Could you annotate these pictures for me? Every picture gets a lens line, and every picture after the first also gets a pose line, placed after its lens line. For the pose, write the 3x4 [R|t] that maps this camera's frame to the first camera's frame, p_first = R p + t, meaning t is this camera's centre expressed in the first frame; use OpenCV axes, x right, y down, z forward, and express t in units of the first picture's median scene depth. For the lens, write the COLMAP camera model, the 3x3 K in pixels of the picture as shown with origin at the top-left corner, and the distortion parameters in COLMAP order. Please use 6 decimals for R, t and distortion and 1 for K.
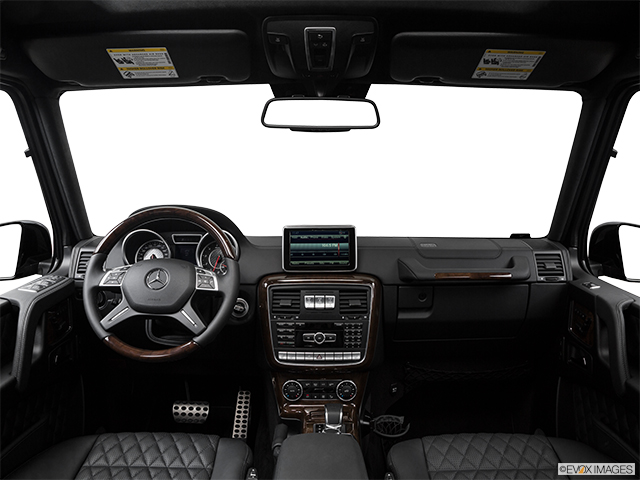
lens RADIAL K [[486.2, 0, 312.2], [0, 486.2, 240.3], [0, 0, 1]] dist [-0.092271, 0.006738]
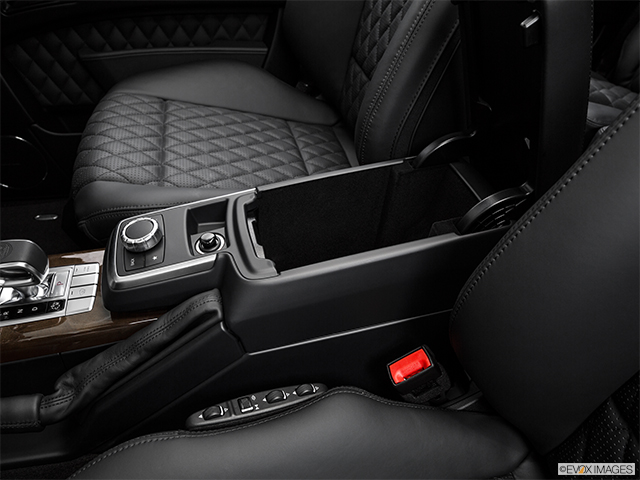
lens RADIAL K [[487.1, 0, 320.2], [0, 487.1, 236.4], [0, 0, 1]] dist [-0.120687, 0.051672]
pose [[-0.252822, -0.647376, 0.719017, -0.287317], [0.074007, 0.728043, 0.681525, 0.067887], [-0.964678, 0.225517, -0.136155, 0.707898]]
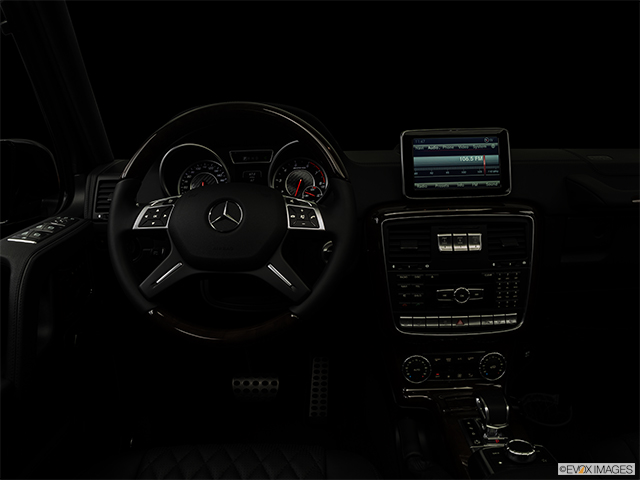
lens RADIAL K [[487.1, 0, 320.2], [0, 487.1, 236.4], [0, 0, 1]] dist [-0.120687, 0.051672]
pose [[0.999563, -0.026544, -0.013021, -0.167780], [0.027957, 0.991867, 0.124171, 0.028645], [0.009619, -0.124481, 0.992175, 0.327128]]
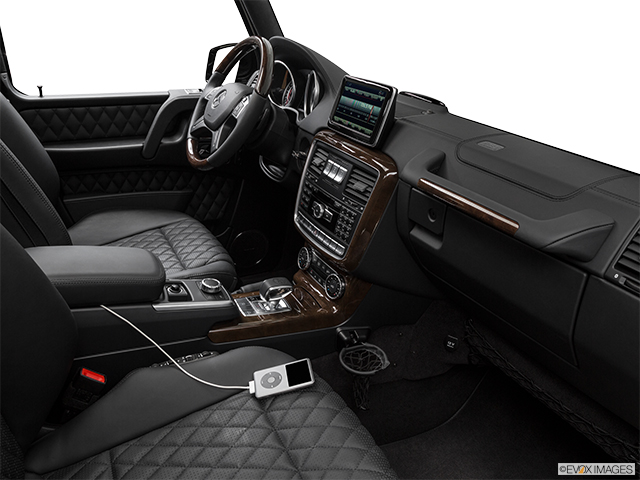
lens RADIAL K [[500.5, 0, 311.6], [0, 500.5, 242.0], [0, 0, 1]] dist [-0.111035, 0.064174]
pose [[0.458815, 0.396963, -0.794927, 0.706210], [-0.207029, 0.917789, 0.338824, -0.040726], [0.864076, 0.009116, 0.503278, 0.534955]]
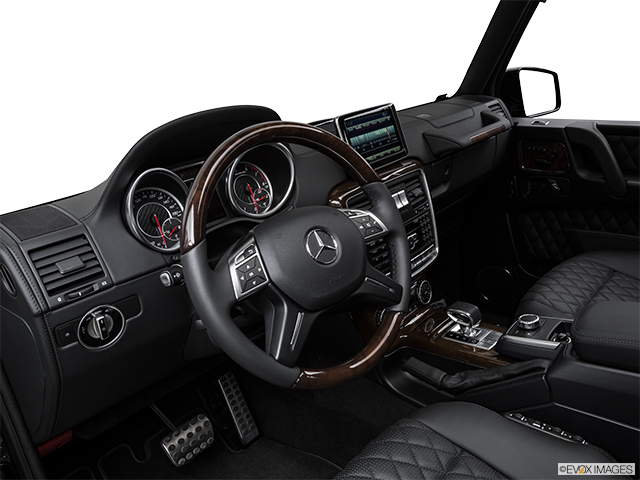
lens RADIAL K [[501.2, 0, 320.0], [0, 501.2, 240.0], [0, 0, 1]] dist [-0.010359, -0.000898]
pose [[0.671080, -0.324415, 0.666638, -0.638392], [0.214584, 0.945685, 0.244199, -0.044013], [-0.709652, -0.020827, 0.704245, 0.491233]]
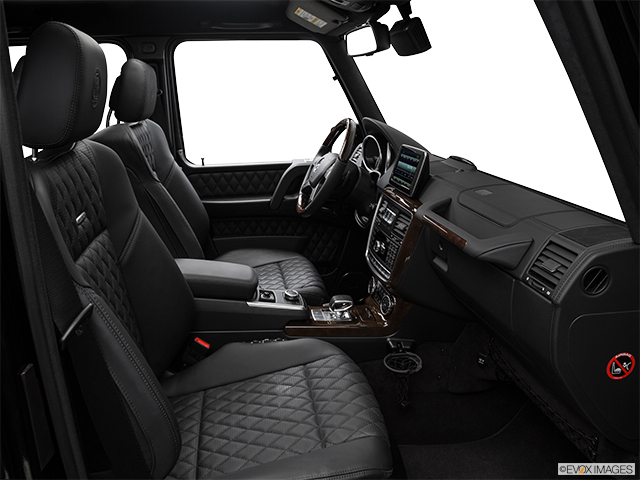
lens RADIAL K [[500.5, 0, 311.6], [0, 500.5, 242.0], [0, 0, 1]] dist [-0.111035, 0.064174]
pose [[0.146052, 0.291671, -0.945302, 1.045282], [-0.149932, 0.951037, 0.270275, -0.092060], [0.977849, 0.102257, 0.182632, 0.624483]]
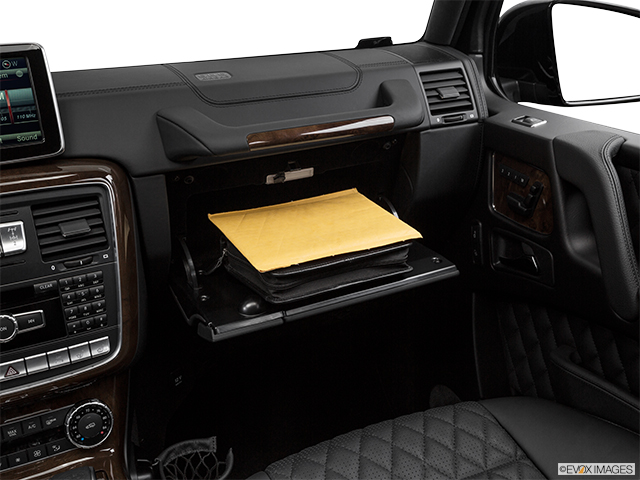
lens RADIAL K [[763.8, 0, 322.9], [0, 763.8, 241.5], [0, 0, 1]] dist [0.025575, 0.042039]
pose [[0.886657, -0.187410, 0.422750, -0.005766], [0.099387, 0.970062, 0.221589, 0.012342], [-0.451621, -0.154458, 0.878738, 0.306129]]
